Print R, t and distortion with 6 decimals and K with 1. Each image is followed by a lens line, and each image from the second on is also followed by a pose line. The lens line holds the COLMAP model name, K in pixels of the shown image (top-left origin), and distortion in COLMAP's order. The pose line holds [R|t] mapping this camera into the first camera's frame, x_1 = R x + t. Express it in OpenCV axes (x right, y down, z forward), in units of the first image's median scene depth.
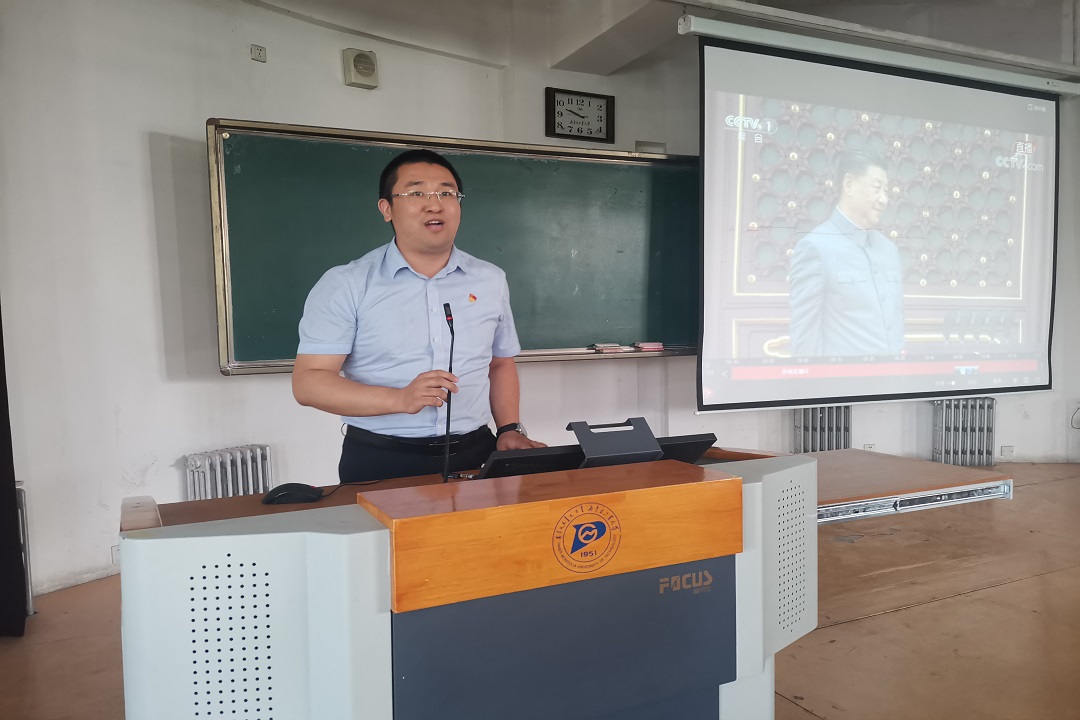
lens RADIAL K [[807.1, 0, 528.3], [0, 807.1, 371.5], [0, 0, 1]] dist [0.056693, -0.092335]
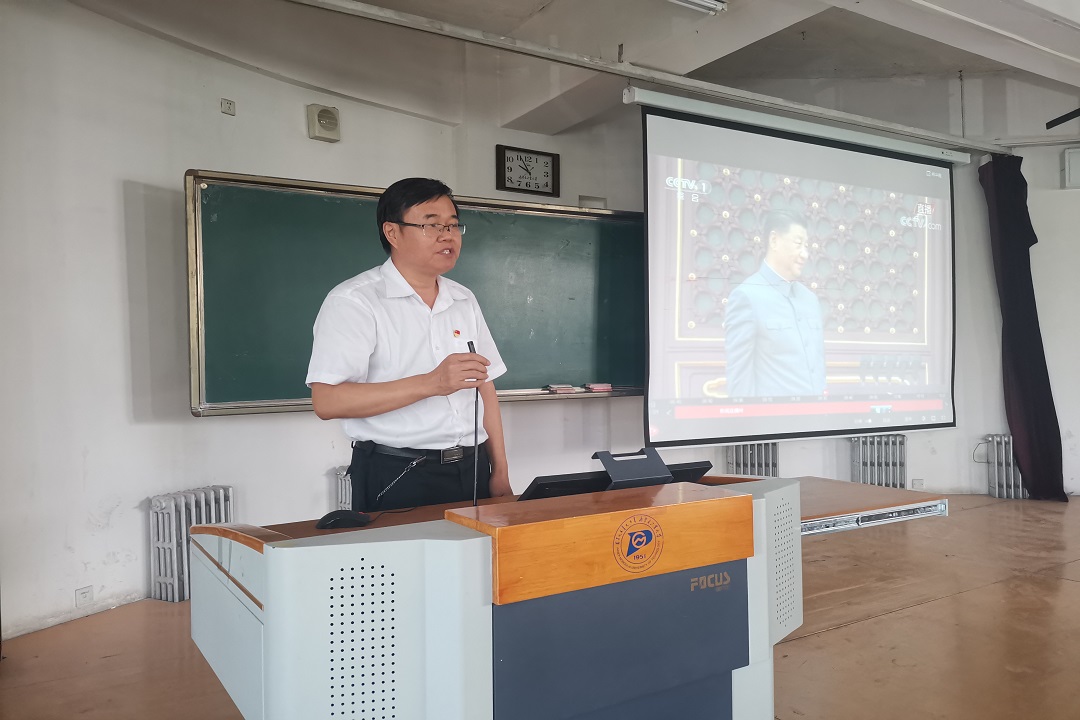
lens RADIAL K [[807.1, 0, 529.7], [0, 807.1, 359.2], [0, 0, 1]] dist [0.056693, -0.092335]
pose [[0.994936, 0.002299, 0.100484, -0.047322], [0.004394, 0.997787, -0.066339, 0.001885], [-0.100415, 0.066444, 0.992725, -0.047456]]
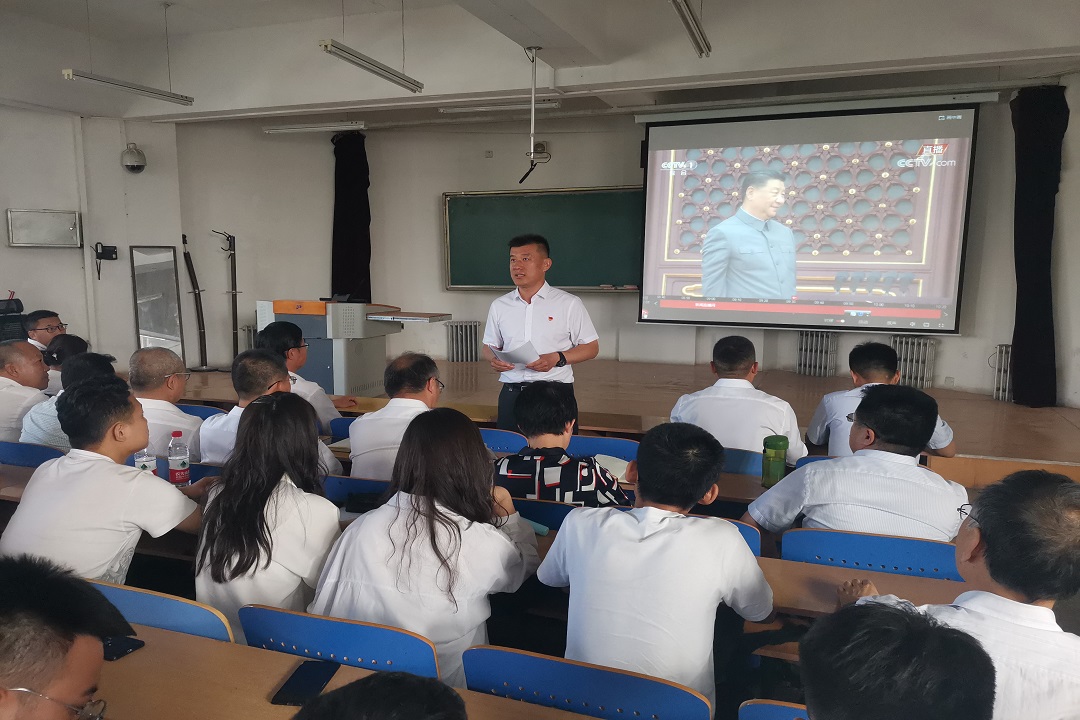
lens RADIAL K [[807.1, 0, 535.5], [0, 807.1, 368.2], [0, 0, 1]] dist [0.056693, -0.092335]
pose [[0.689424, 0.112039, -0.715641, 1.363479], [-0.056733, 0.993283, 0.100852, -0.020338], [0.722133, -0.028929, 0.691149, -0.475282]]
